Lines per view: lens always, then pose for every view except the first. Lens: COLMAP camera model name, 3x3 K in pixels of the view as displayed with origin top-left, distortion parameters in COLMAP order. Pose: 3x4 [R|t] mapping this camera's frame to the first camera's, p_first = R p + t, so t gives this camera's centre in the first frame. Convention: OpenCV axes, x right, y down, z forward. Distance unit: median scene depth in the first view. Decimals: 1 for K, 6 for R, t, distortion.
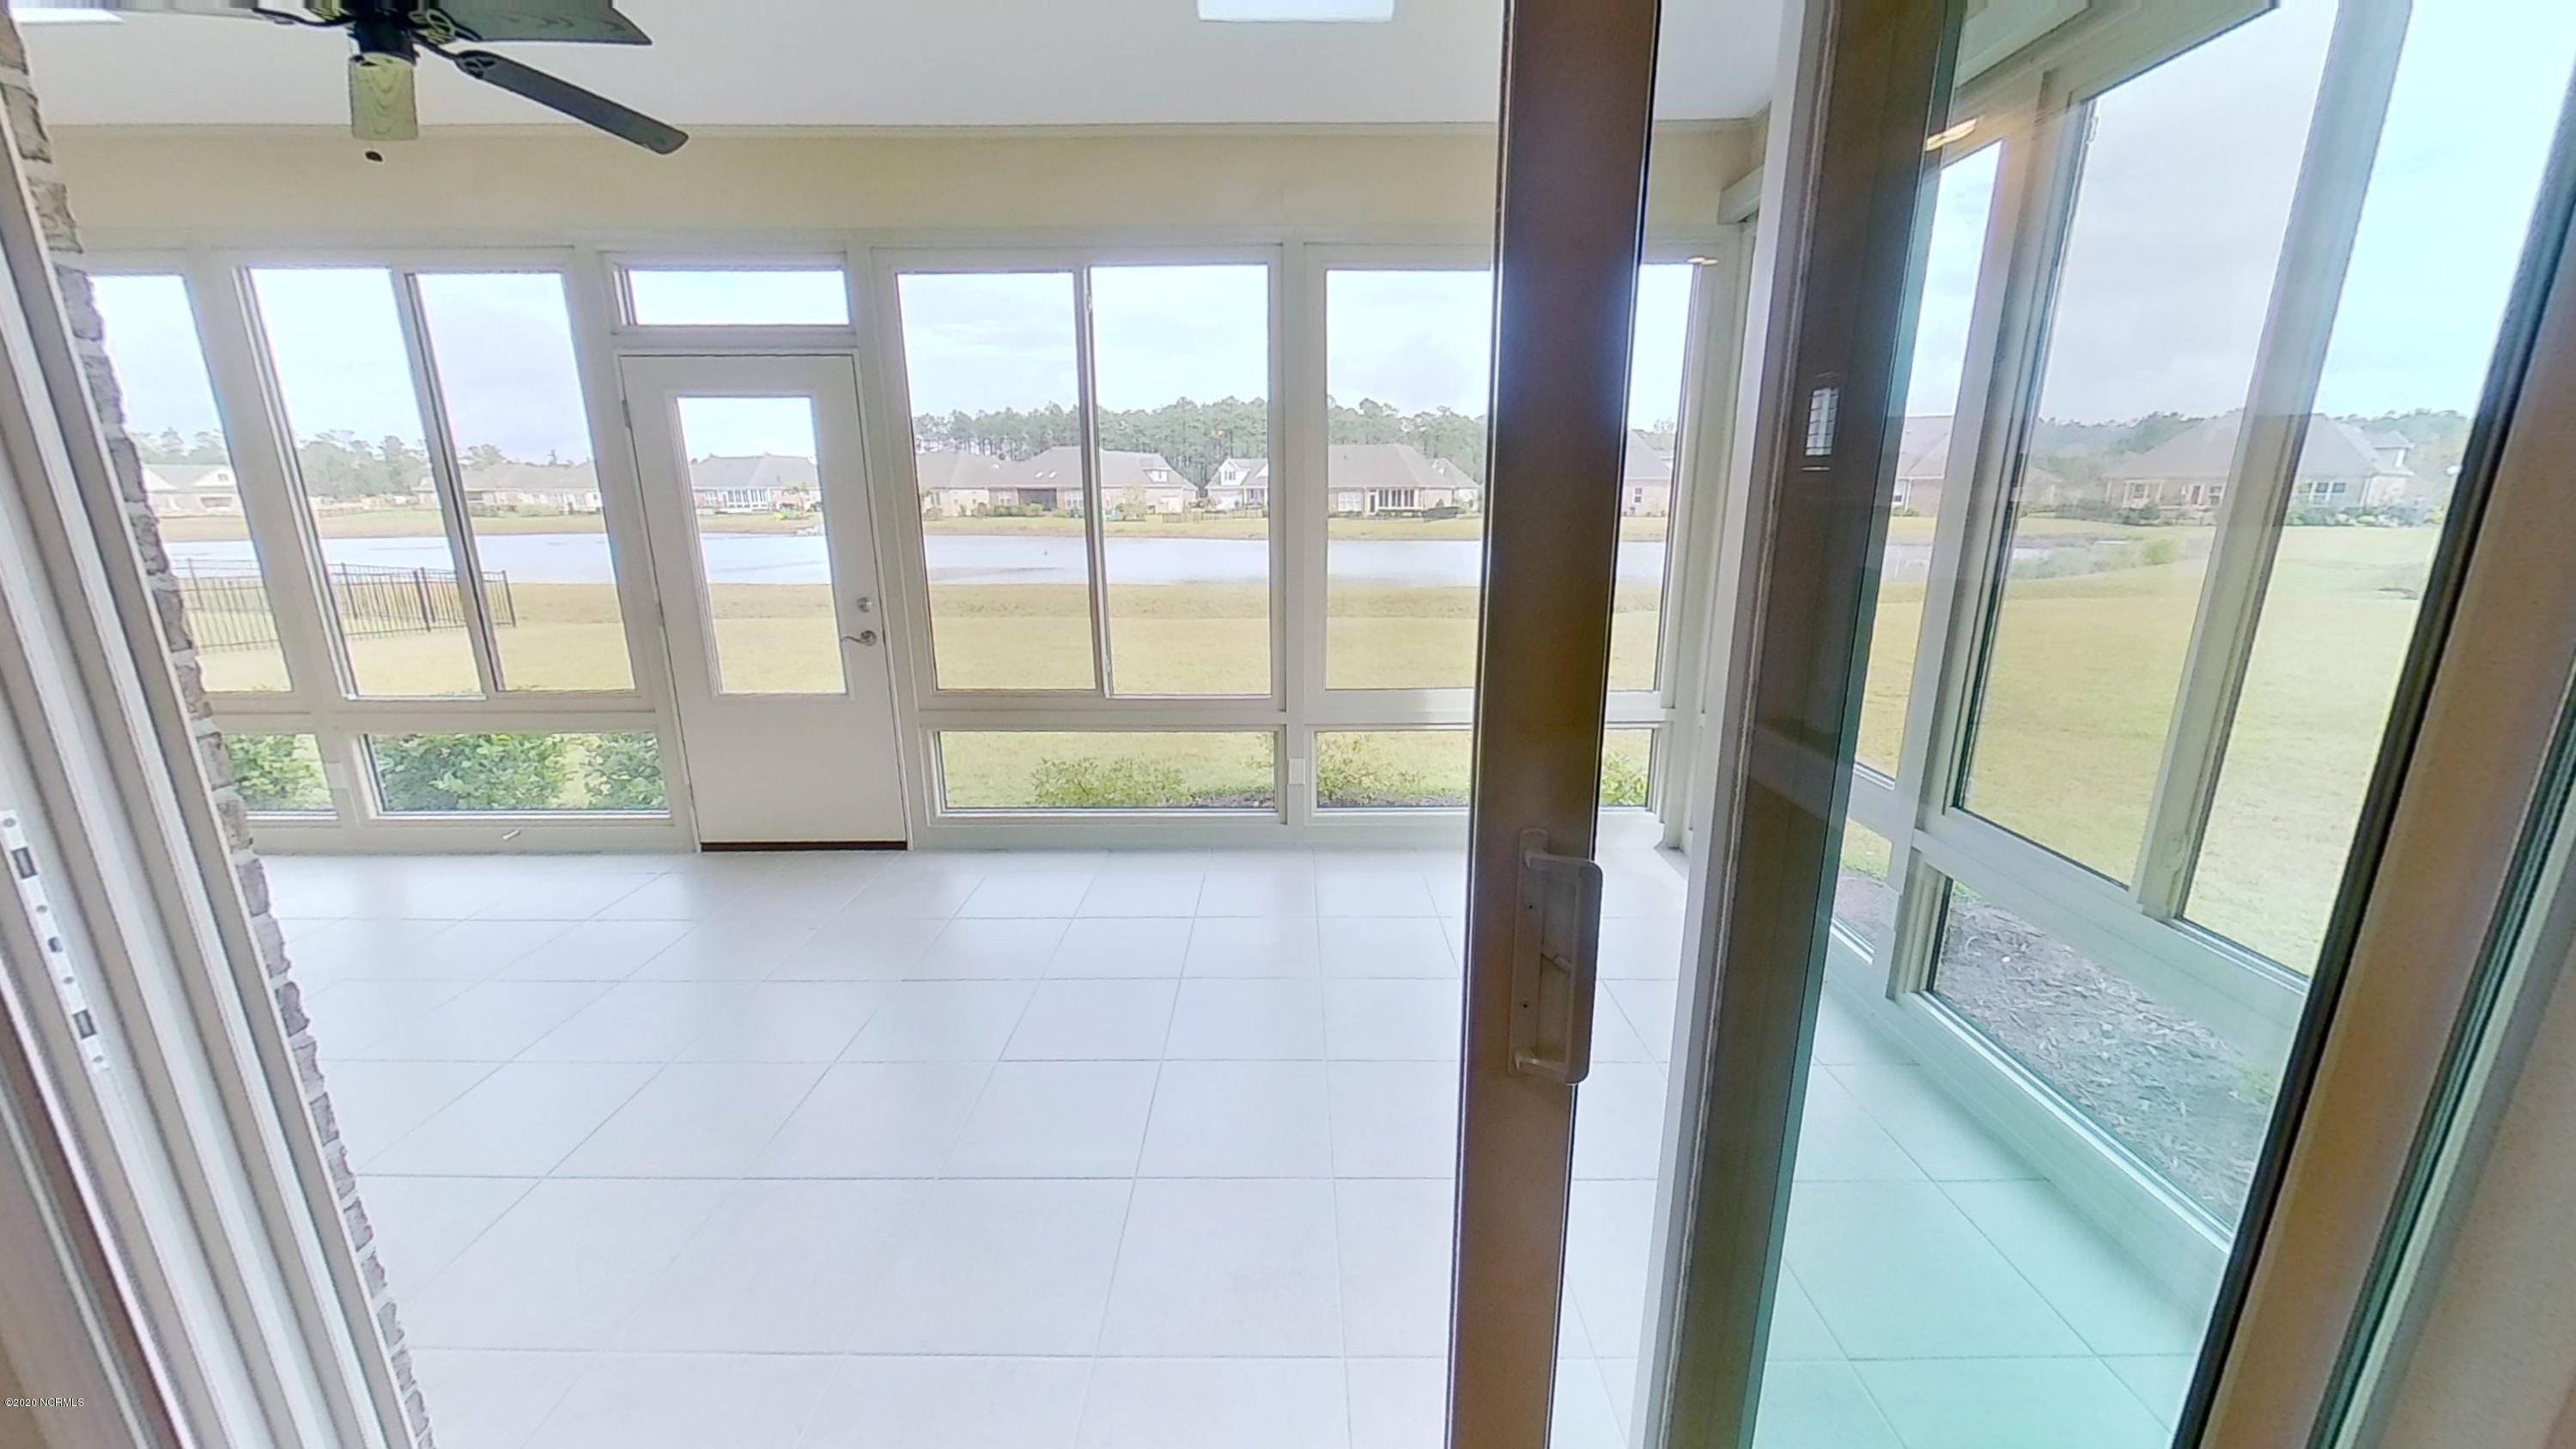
lens RADIAL K [[942.6, 0, 1285.2], [0, 942.6, 731.2], [0, 0, 1]] dist [-0.000088, -0.000222]
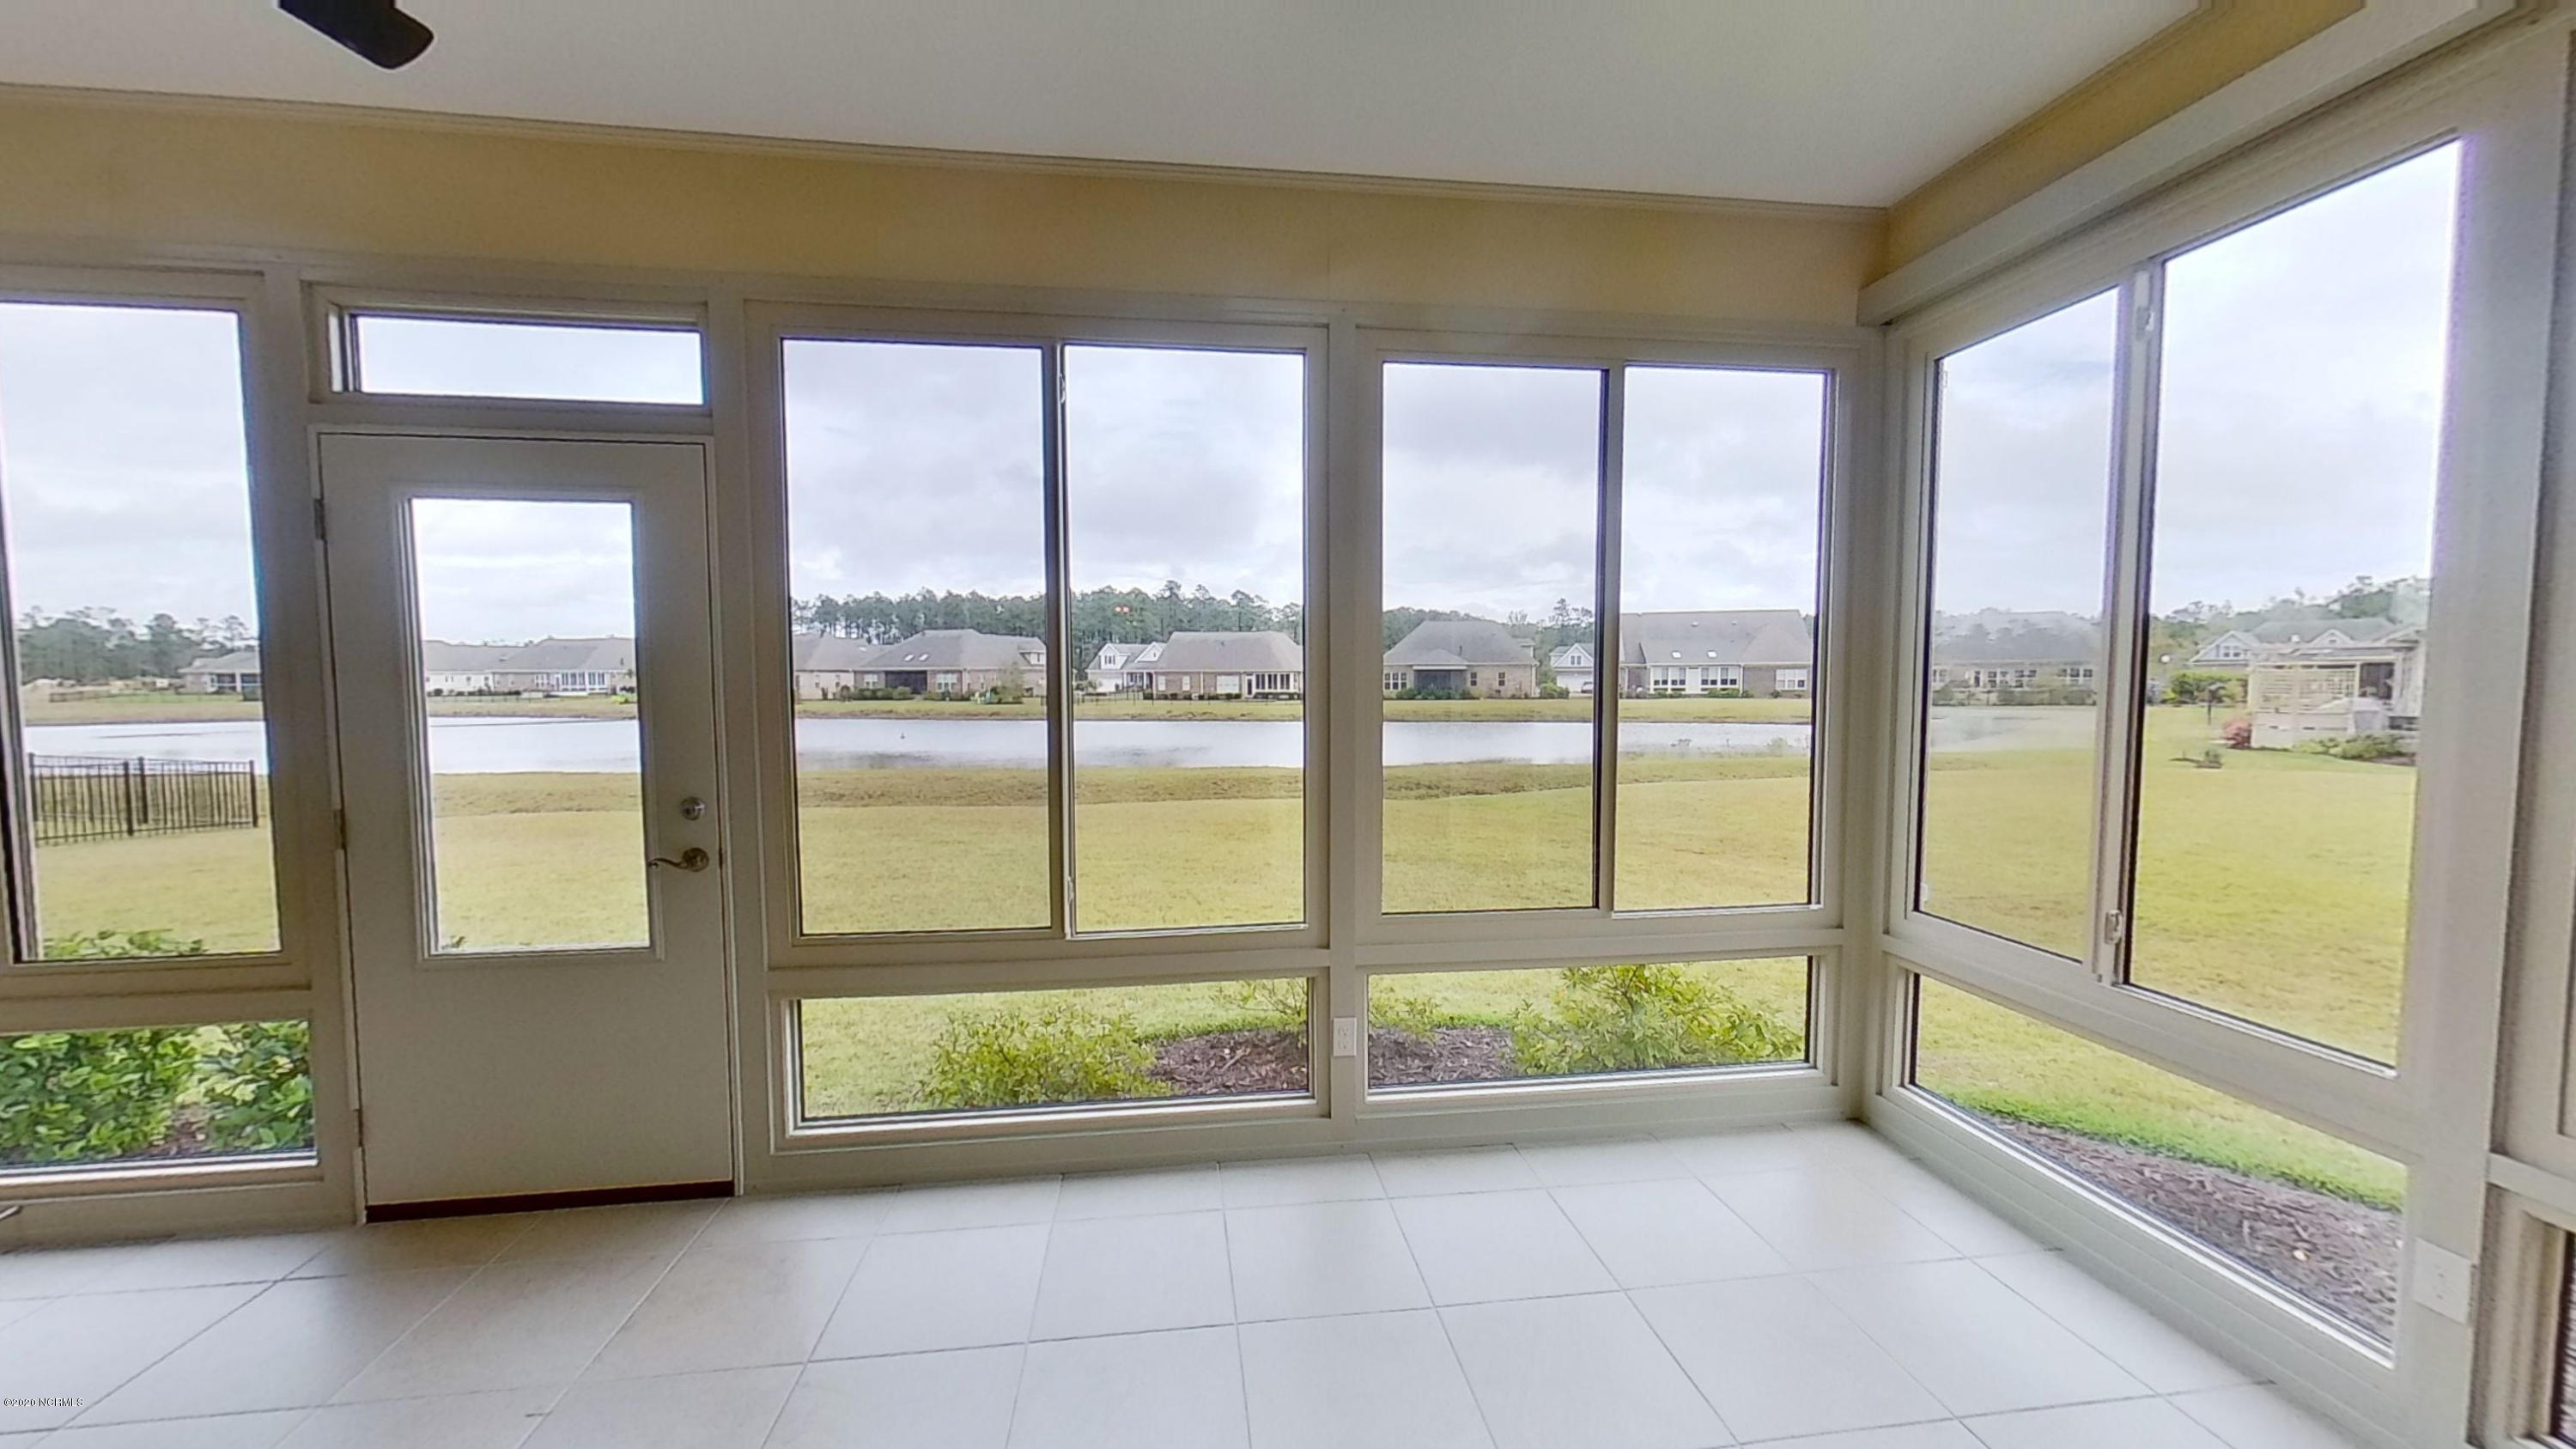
lens RADIAL K [[942.6, 0, 1285.2], [0, 942.6, 731.2], [0, 0, 1]] dist [-0.000088, -0.000222]
pose [[0.991097, -0.005794, 0.133019, -0.119480], [0.030856, 0.981849, -0.187136, -0.048555], [-0.129520, 0.189575, 0.973286, 0.283636]]
